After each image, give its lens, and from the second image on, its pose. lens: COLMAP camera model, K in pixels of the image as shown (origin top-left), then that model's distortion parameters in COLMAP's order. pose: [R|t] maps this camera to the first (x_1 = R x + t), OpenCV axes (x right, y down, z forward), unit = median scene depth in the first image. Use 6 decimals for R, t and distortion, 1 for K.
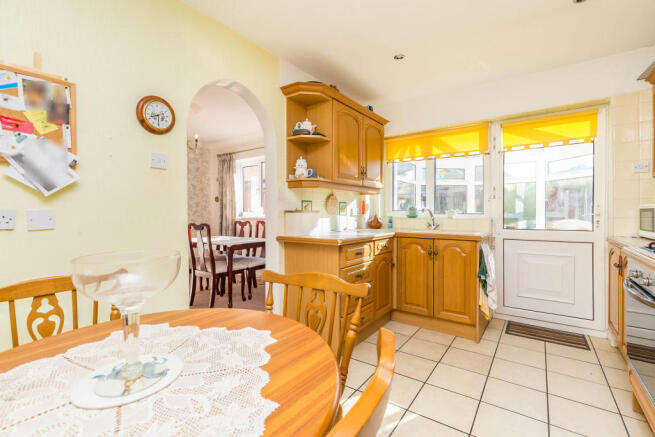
lens RADIAL K [[298.2, 0, 328.9], [0, 298.2, 215.5], [0, 0, 1]] dist [0.004123, 0.000432]
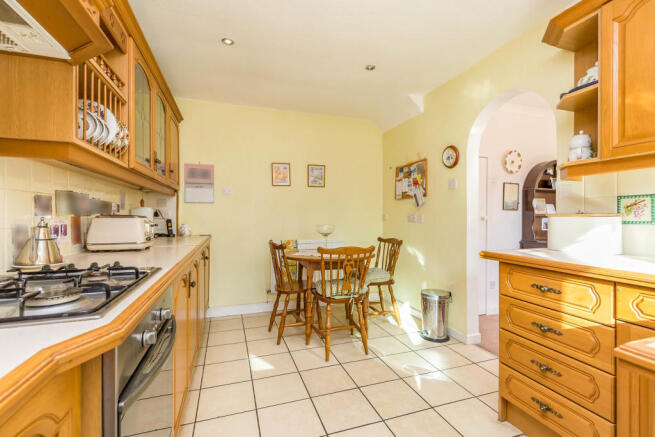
lens RADIAL K [[298.2, 0, 328.8], [0, 298.2, 217.3], [0, 0, 1]] dist [0.004123, 0.000432]
pose [[-0.594204, 0.005519, -0.804296, 0.573779], [-0.010356, 0.999841, 0.014511, -0.009847], [0.804248, 0.016952, -0.594052, 0.720060]]
